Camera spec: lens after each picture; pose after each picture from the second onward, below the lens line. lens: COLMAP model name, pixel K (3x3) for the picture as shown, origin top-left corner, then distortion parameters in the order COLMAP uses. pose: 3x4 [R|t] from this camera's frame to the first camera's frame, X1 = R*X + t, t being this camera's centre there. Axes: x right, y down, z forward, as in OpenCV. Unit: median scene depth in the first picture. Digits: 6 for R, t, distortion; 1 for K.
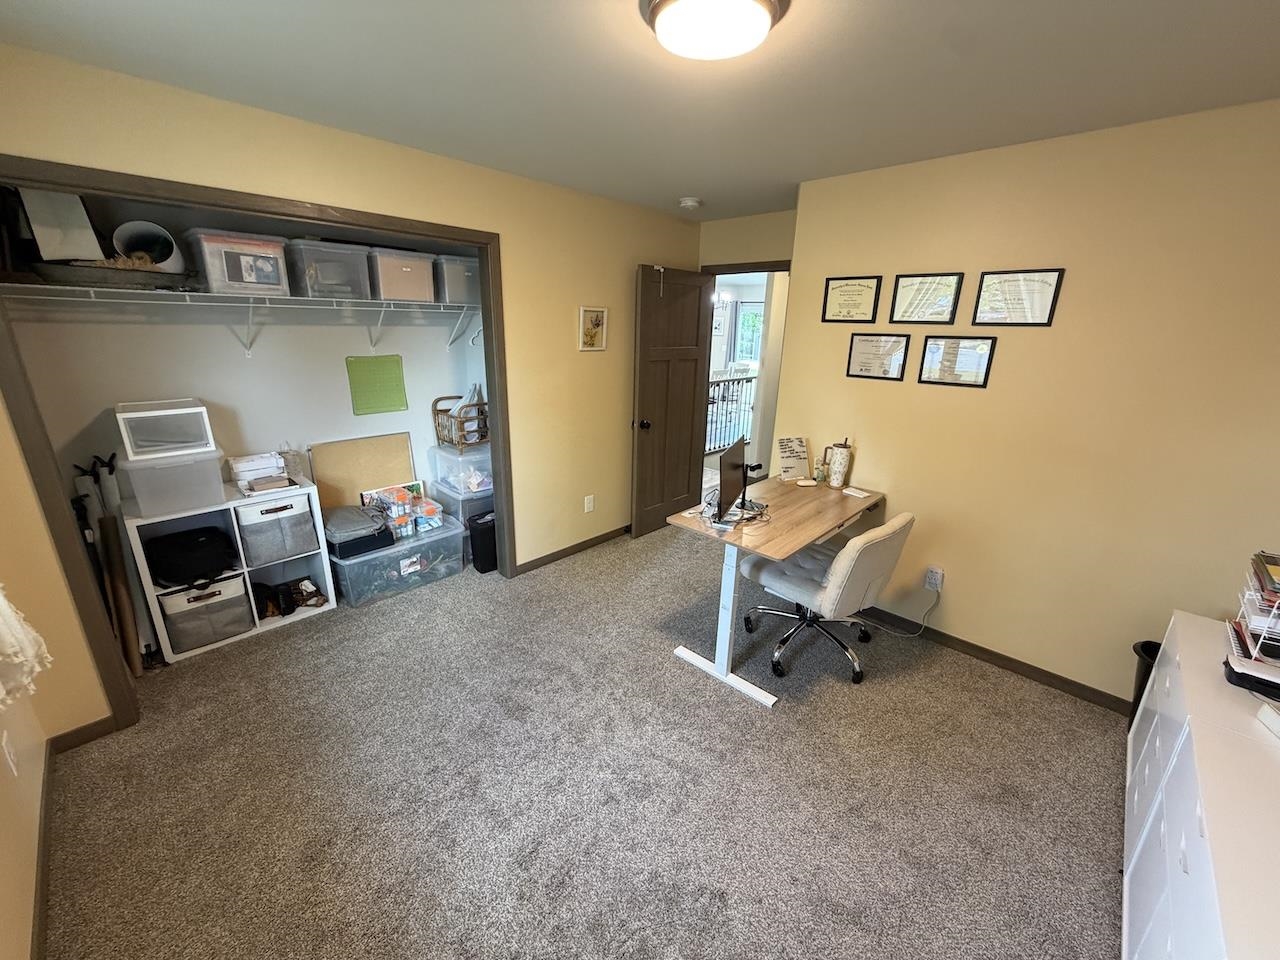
lens RADIAL K [[509.4, 0, 640.4], [0, 509.4, 480.6], [0, 0, 1]] dist [-0.001272, 0.000674]
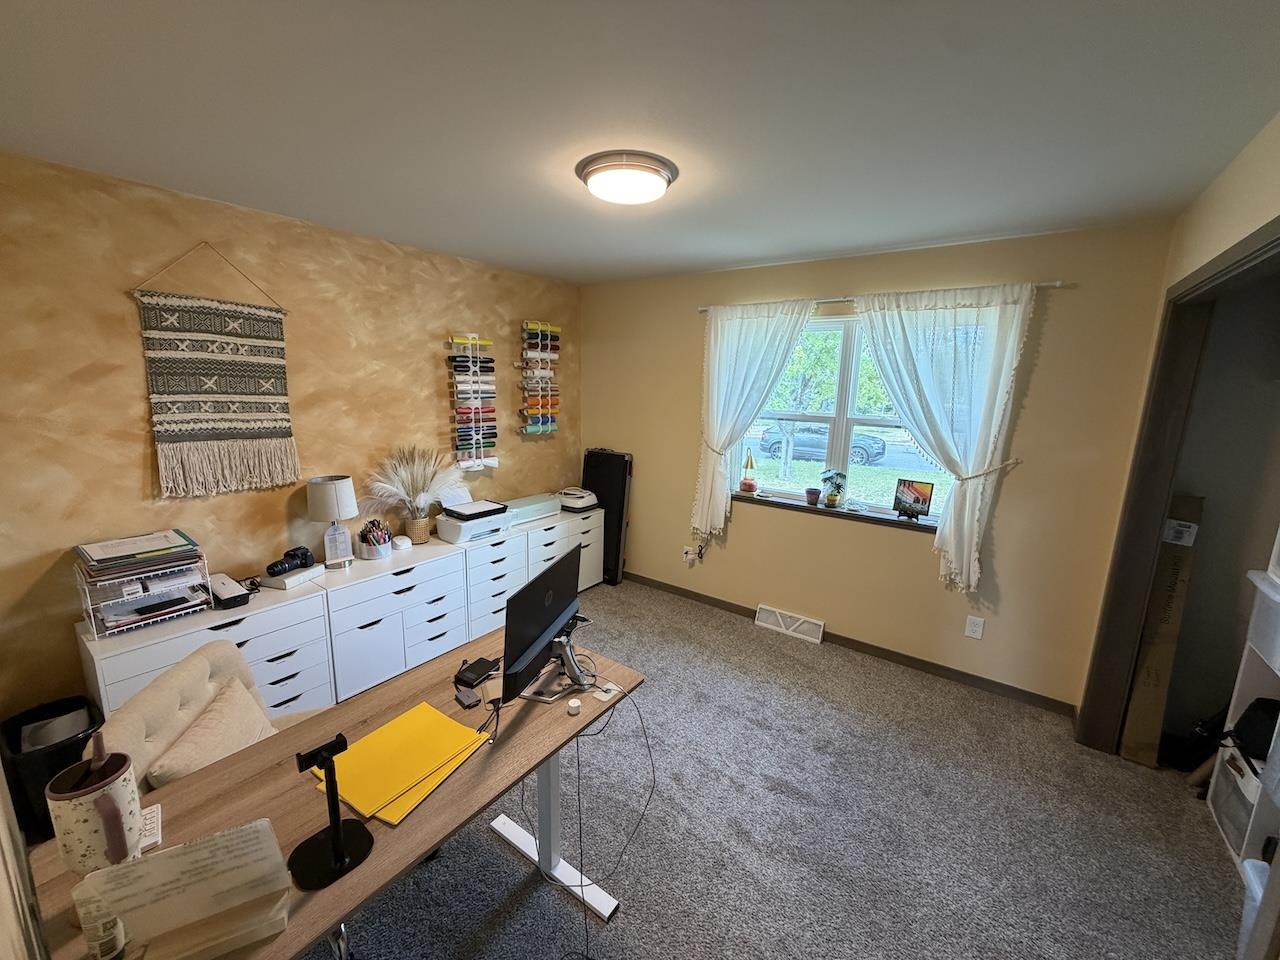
lens RADIAL K [[509.4, 0, 639.5], [0, 509.4, 480.6], [0, 0, 1]] dist [-0.001272, 0.000674]
pose [[-0.991648, -0.022828, -0.126938, 0.133821], [-0.080399, 0.878996, 0.470002, -0.427472], [0.100848, 0.476282, -0.873490, 1.352923]]
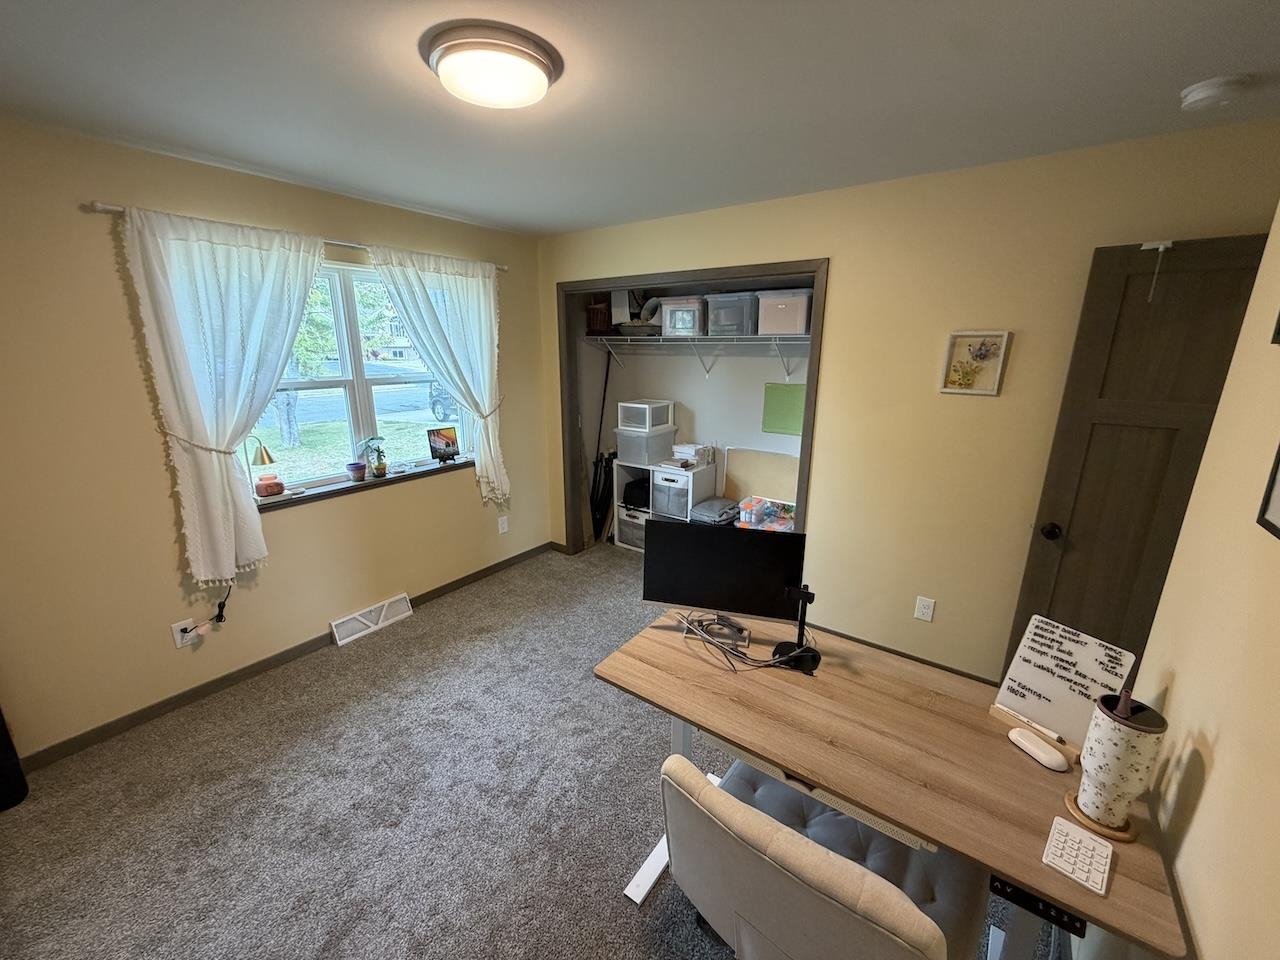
lens RADIAL K [[509.4, 0, 633.5], [0, 509.4, 481.0], [0, 0, 1]] dist [-0.001272, 0.000674]
pose [[0.117842, 0.233245, -0.965251, 0.715966], [-0.294910, 0.936390, 0.190267, -0.196867], [0.948231, 0.262241, 0.179132, 0.665556]]
